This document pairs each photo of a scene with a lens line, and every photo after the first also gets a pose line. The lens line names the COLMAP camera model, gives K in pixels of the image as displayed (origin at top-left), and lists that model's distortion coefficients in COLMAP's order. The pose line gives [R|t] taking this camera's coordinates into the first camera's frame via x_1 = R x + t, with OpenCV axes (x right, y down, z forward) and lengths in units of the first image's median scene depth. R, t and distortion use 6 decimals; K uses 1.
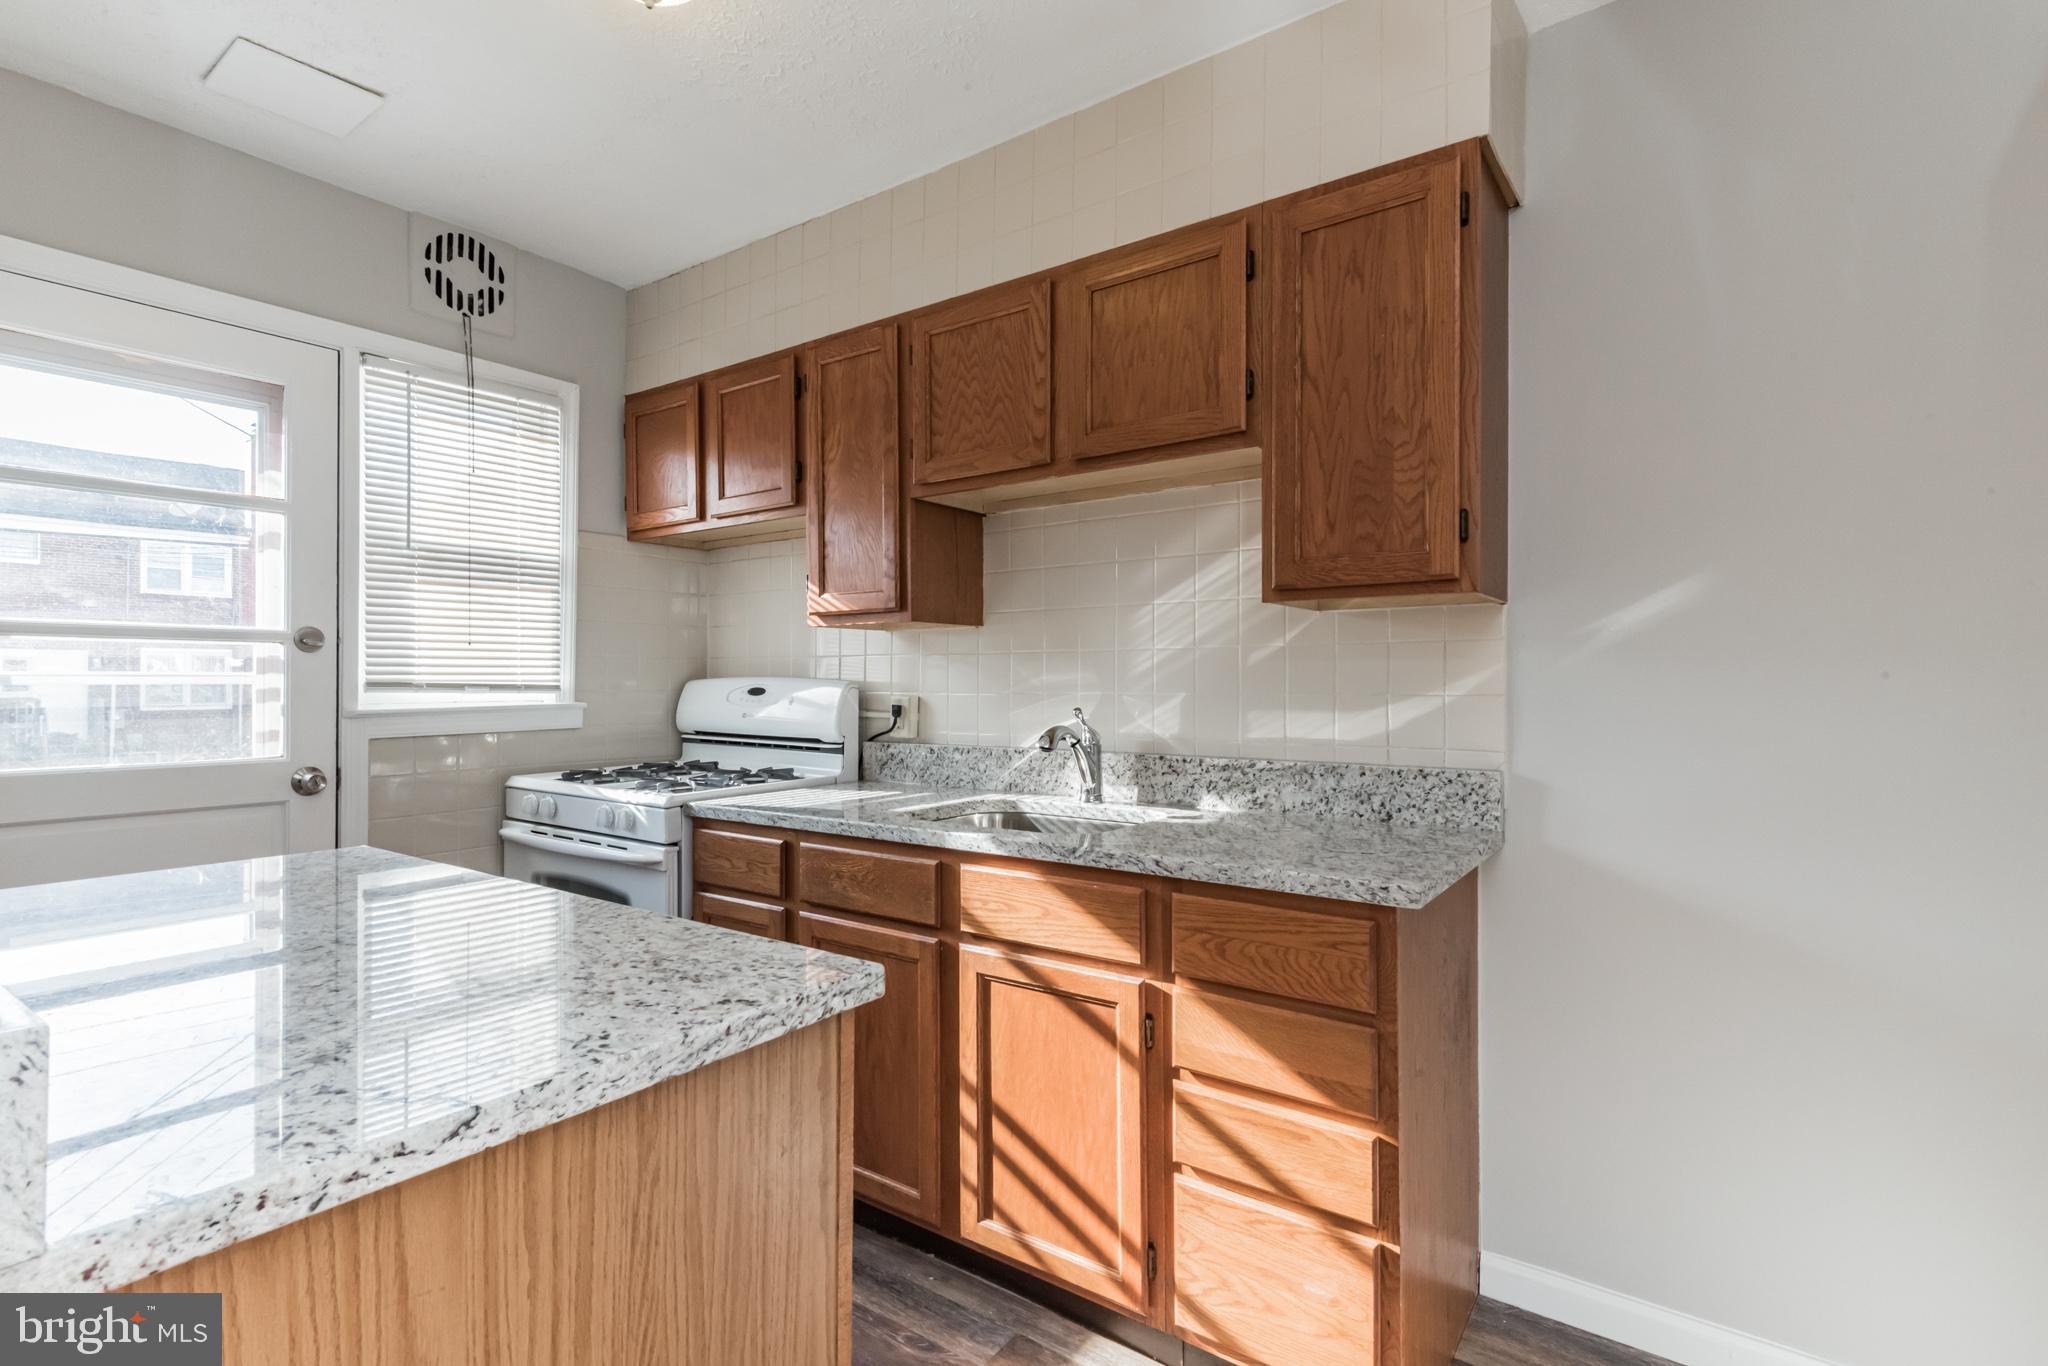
lens RADIAL K [[955.0, 0, 1011.2], [0, 955.0, 682.4], [0, 0, 1]] dist [0.004101, -0.000038]
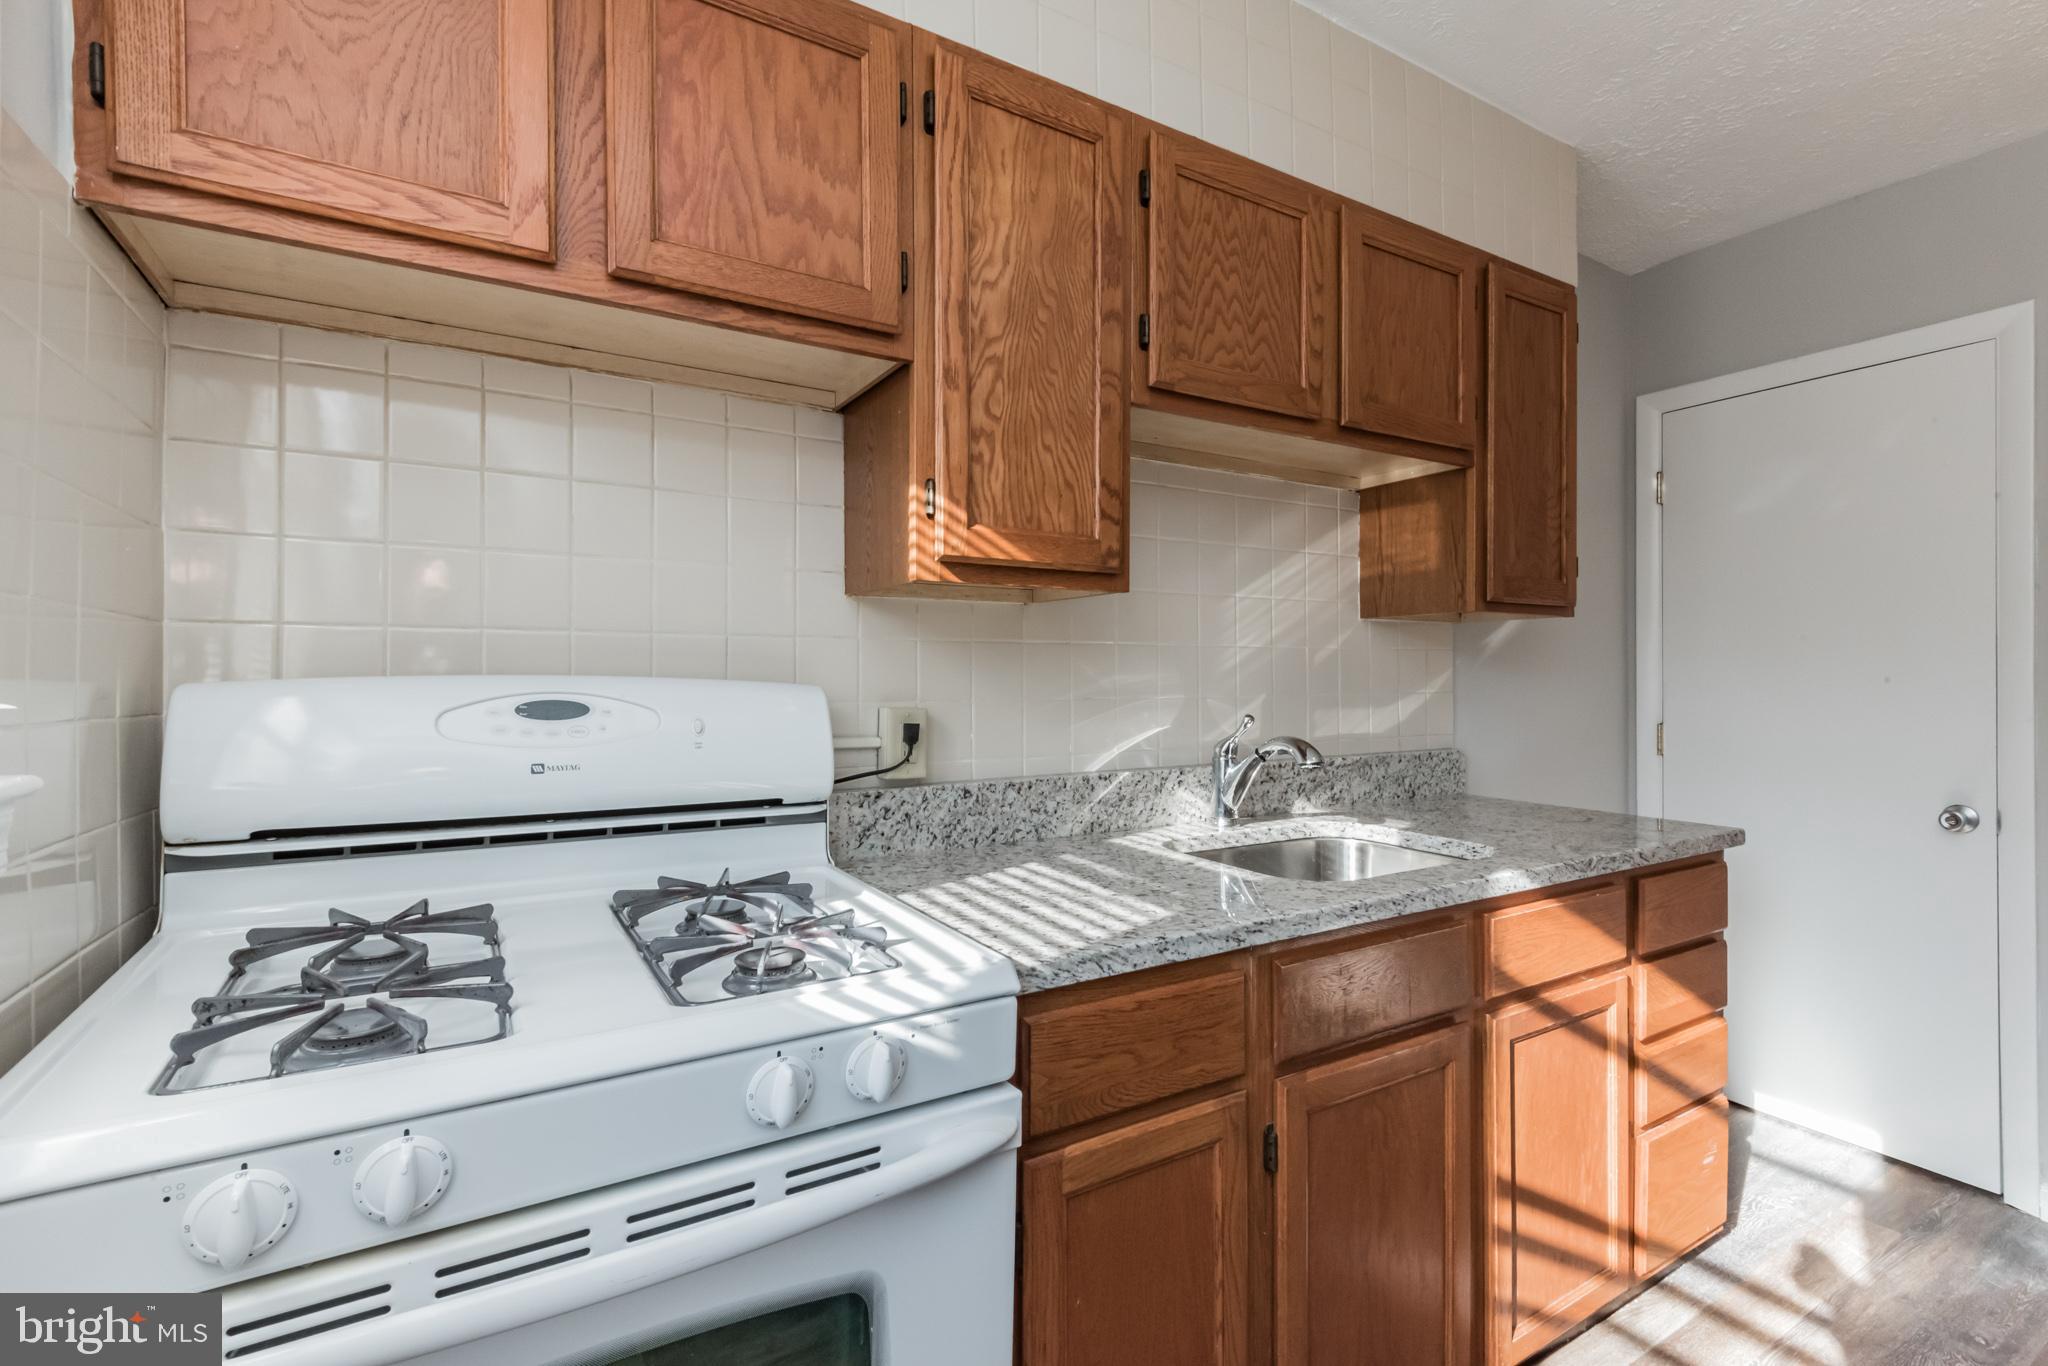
lens RADIAL K [[932.5, 0, 1018.4], [0, 932.5, 674.3], [0, 0, 1]] dist [0.018609, -0.000231]
pose [[0.389236, -0.000460, 0.921138, -0.780249], [-0.001406, 0.999998, 0.001094, -0.009391], [-0.921137, -0.001721, 0.389234, 0.889101]]
